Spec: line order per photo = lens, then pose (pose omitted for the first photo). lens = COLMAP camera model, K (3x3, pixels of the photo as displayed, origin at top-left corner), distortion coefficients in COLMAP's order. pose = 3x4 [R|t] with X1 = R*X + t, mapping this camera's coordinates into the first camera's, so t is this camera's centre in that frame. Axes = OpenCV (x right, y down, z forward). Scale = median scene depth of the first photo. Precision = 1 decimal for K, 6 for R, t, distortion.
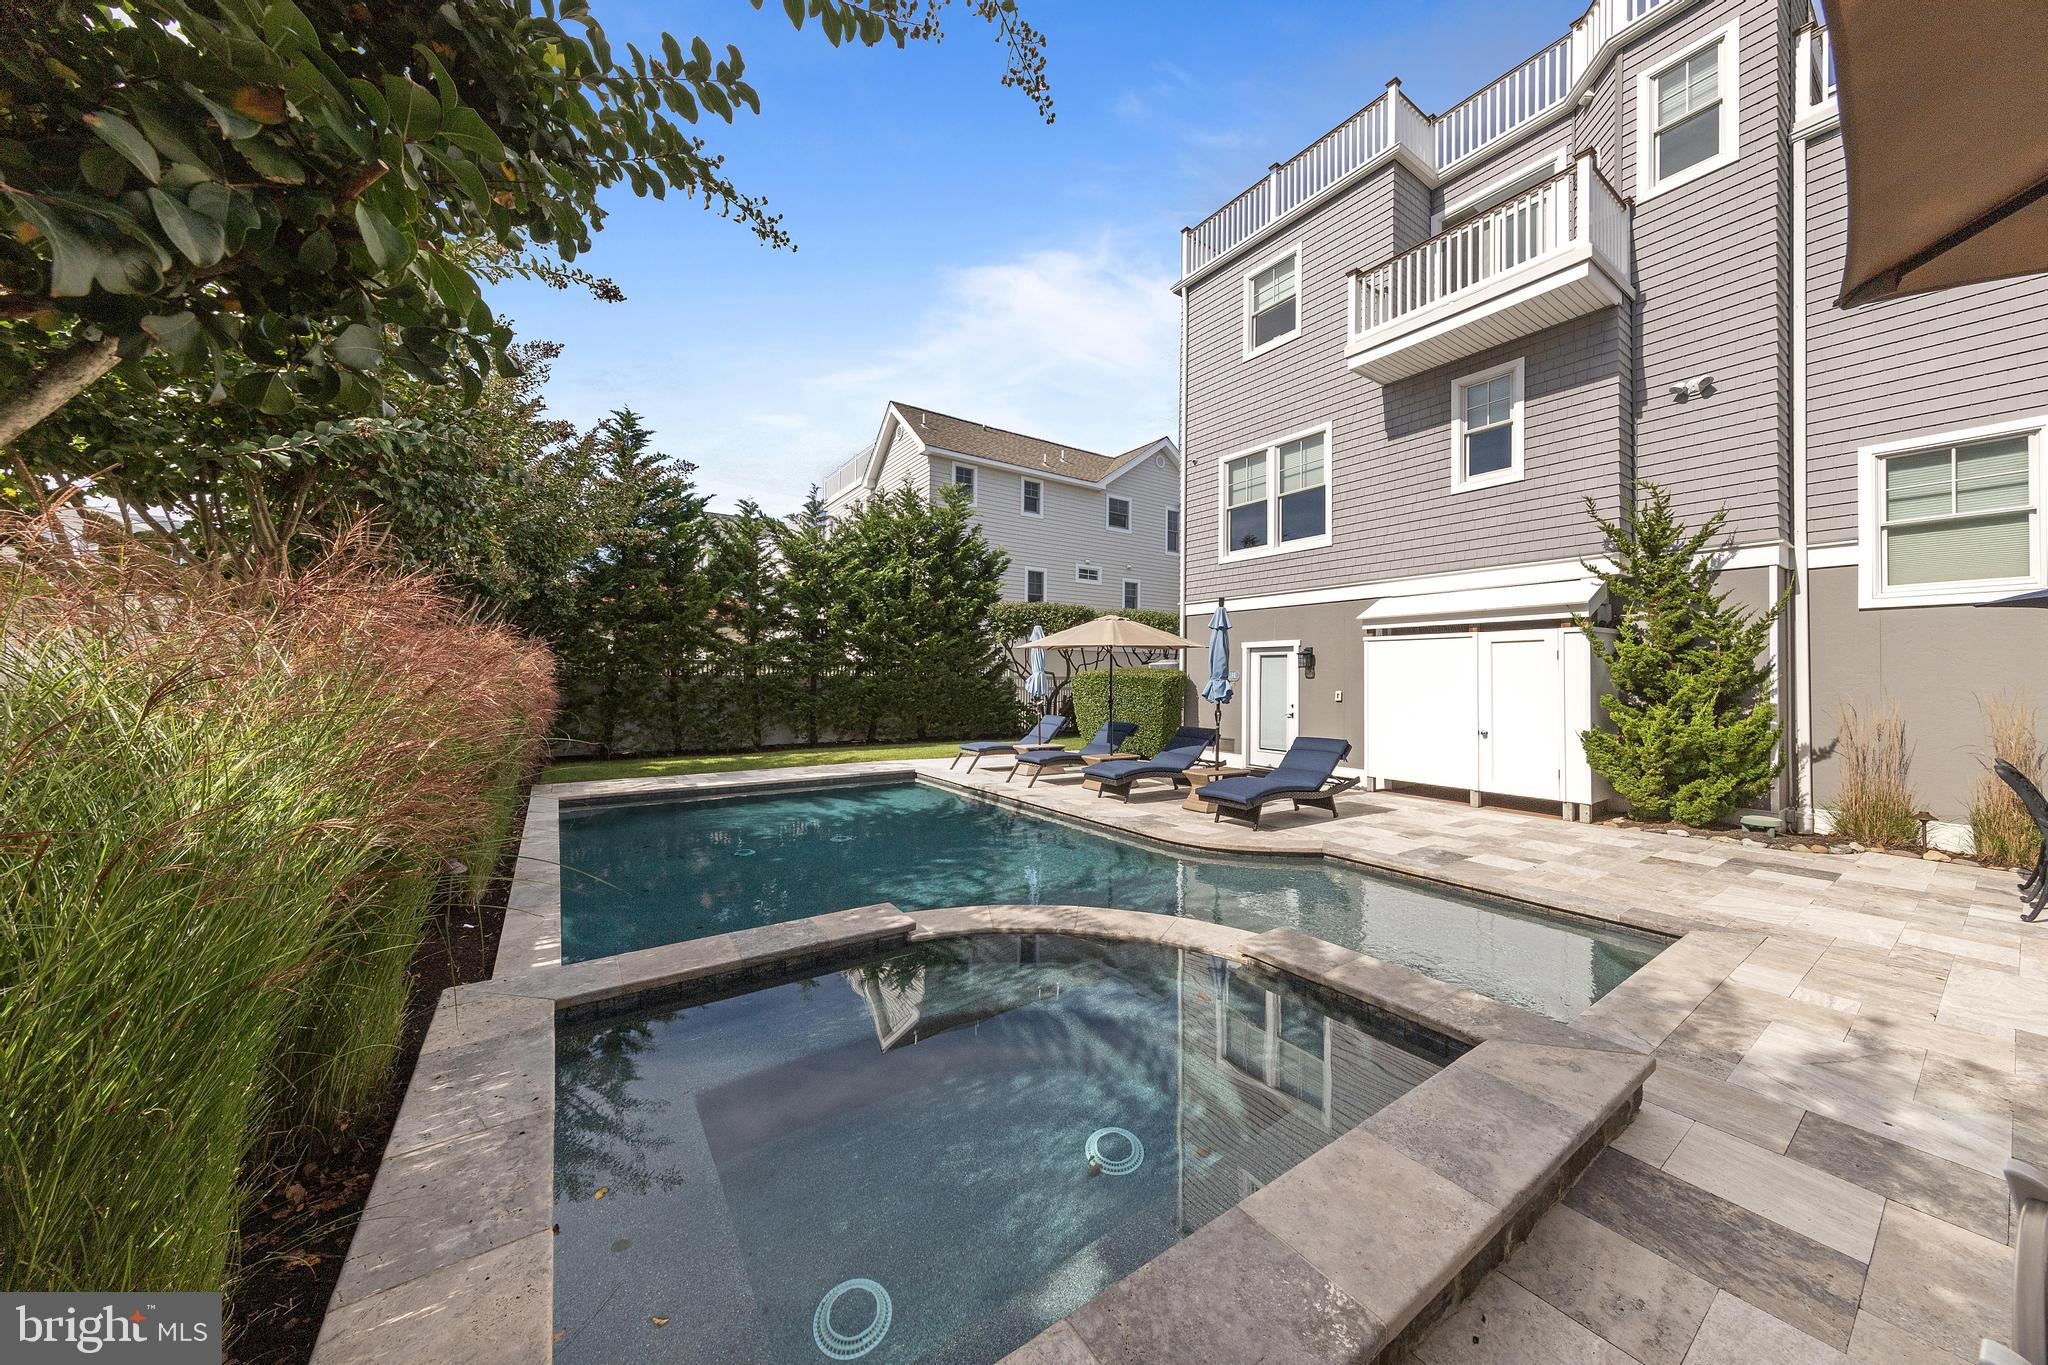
lens RADIAL K [[686.0, 0, 1024.0], [0, 686.0, 682.5], [0, 0, 1]] dist [0.001256, 0.000129]
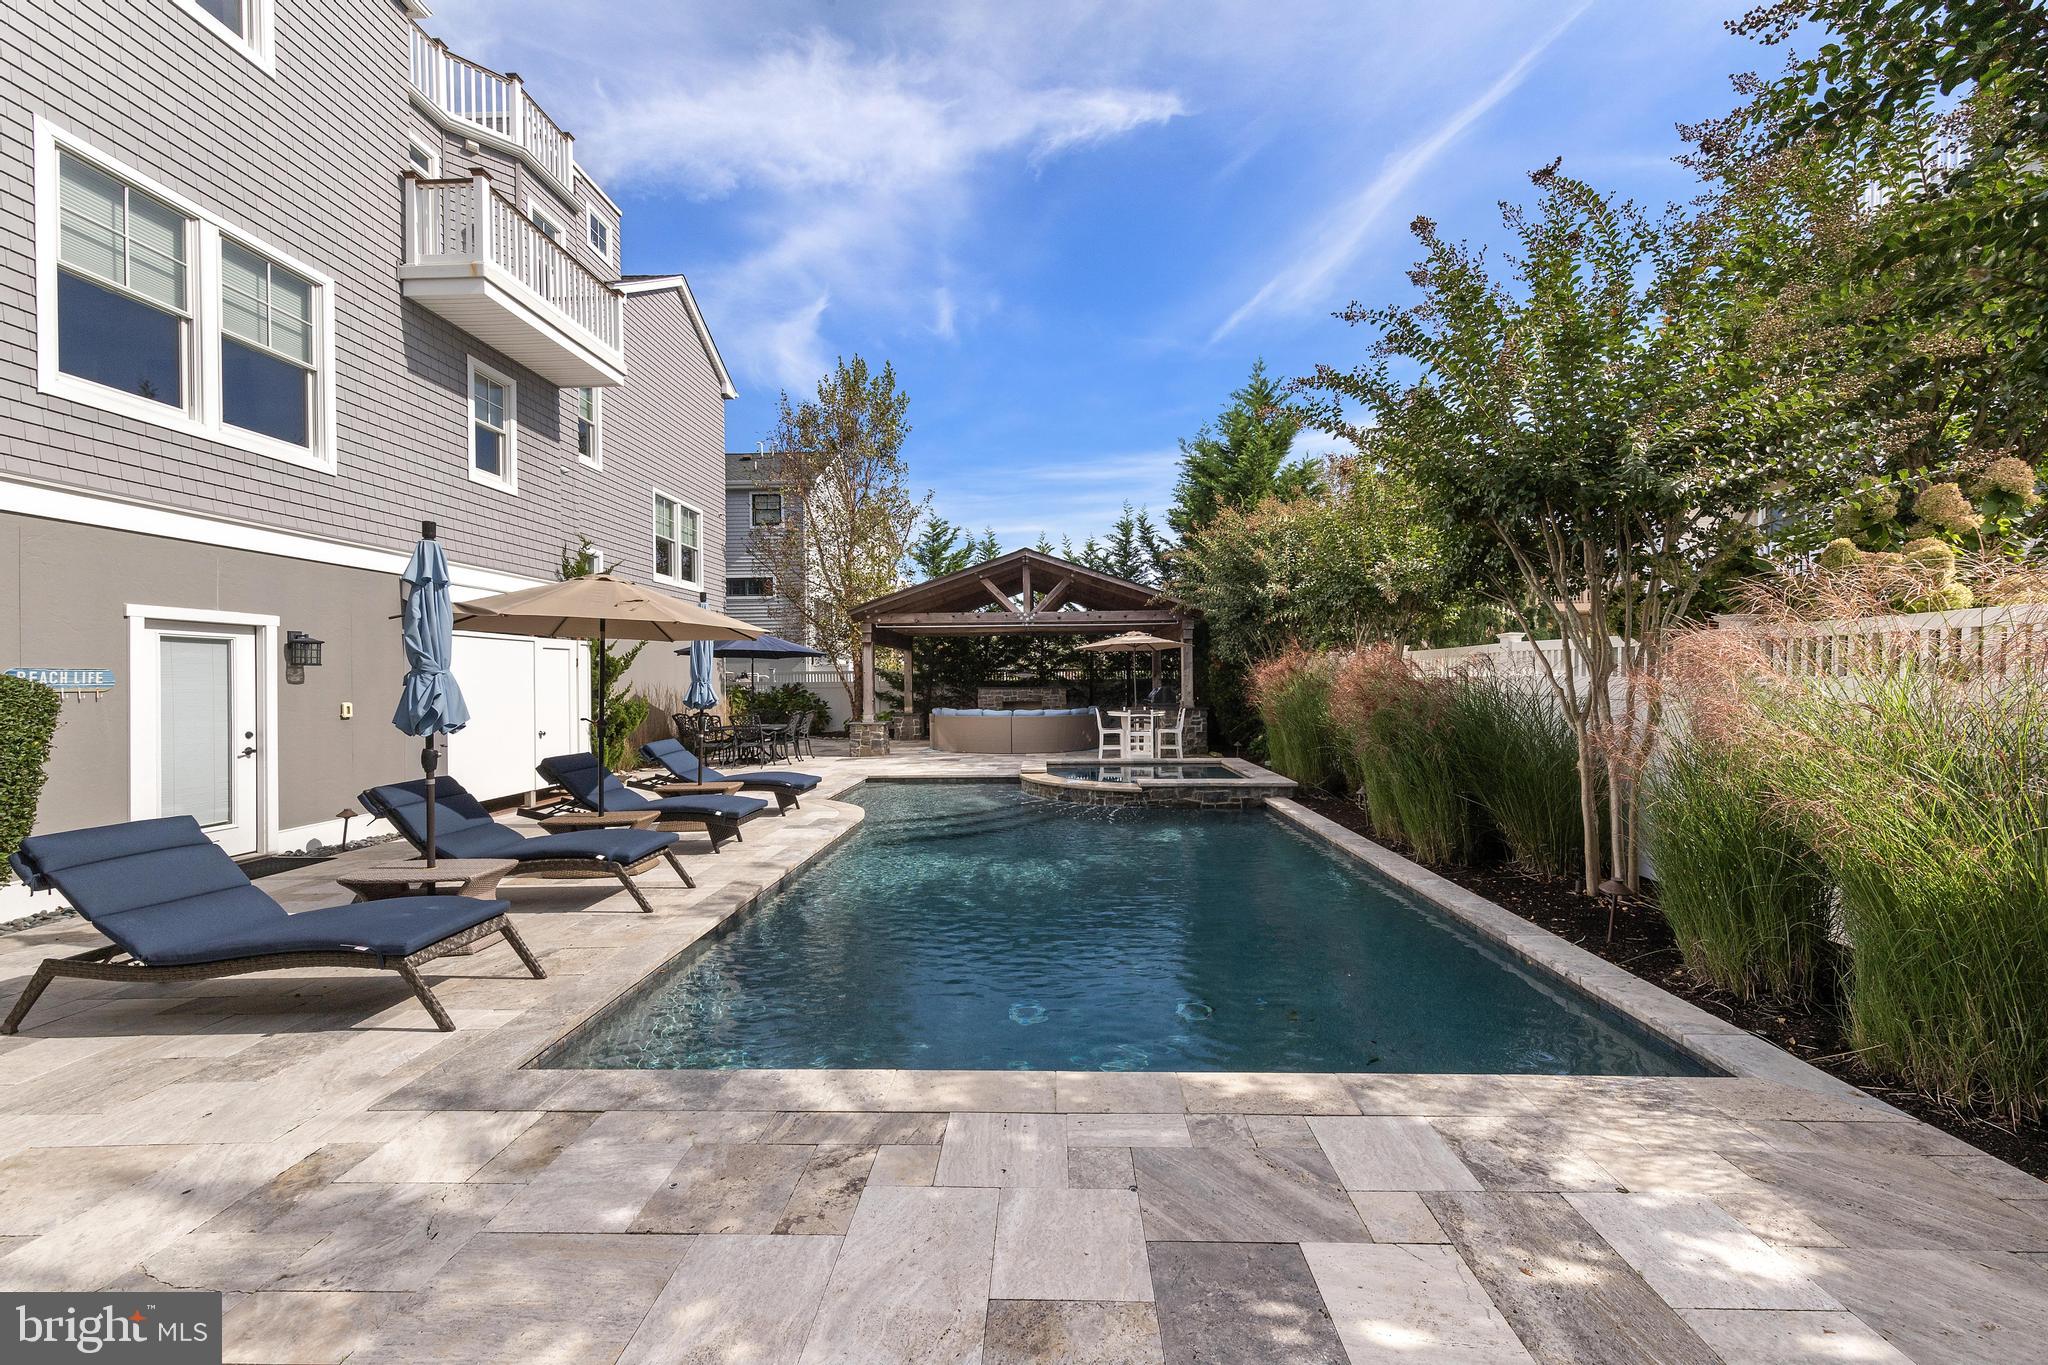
lens RADIAL K [[777.8, 0, 1024.0], [0, 777.8, 682.5], [0, 0, 1]] dist [-0.000083, -0.000026]
pose [[-0.804342, -0.005812, 0.594139, -0.470407], [0.000917, 0.999939, 0.011022, -0.012788], [-0.594166, 0.009410, -0.804287, 1.125858]]
